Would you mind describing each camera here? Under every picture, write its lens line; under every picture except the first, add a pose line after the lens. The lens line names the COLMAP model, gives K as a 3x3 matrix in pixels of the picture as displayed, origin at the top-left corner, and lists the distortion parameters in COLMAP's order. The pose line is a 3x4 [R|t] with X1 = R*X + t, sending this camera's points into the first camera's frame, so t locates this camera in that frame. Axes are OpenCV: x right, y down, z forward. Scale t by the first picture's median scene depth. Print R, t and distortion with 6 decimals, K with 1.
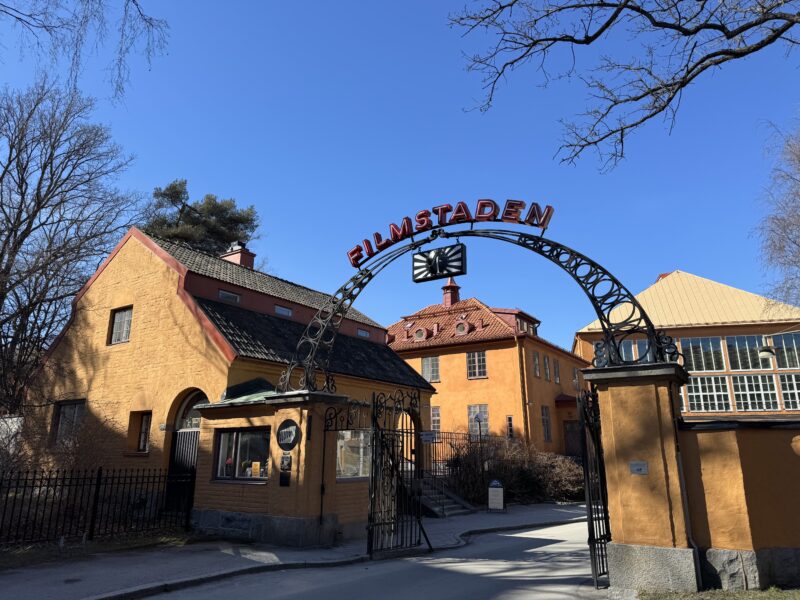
lens RADIAL K [[522.6, 0, 400.0], [0, 522.6, 300.0], [0, 0, 1]] dist [0.063017, -0.100765]
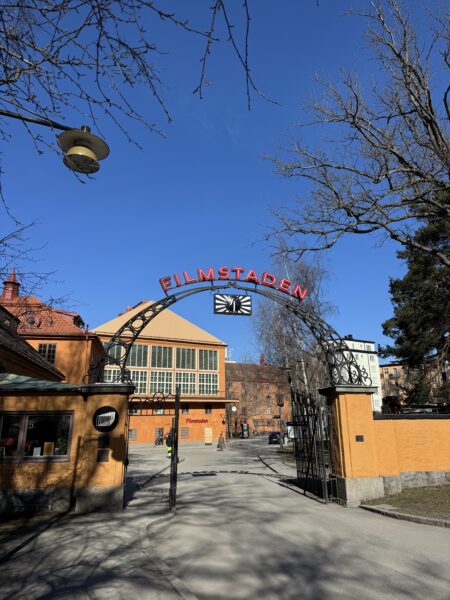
lens RADIAL K [[391.9, 0, 225.0], [0, 391.9, 300.0], [0, 0, 1]] dist [0.063017, -0.100765]
pose [[0.727066, 0.185874, 0.660928, -0.686502], [-0.175517, 0.980988, -0.082804, 0.015185], [-0.663753, -0.055800, 0.745867, 0.159254]]
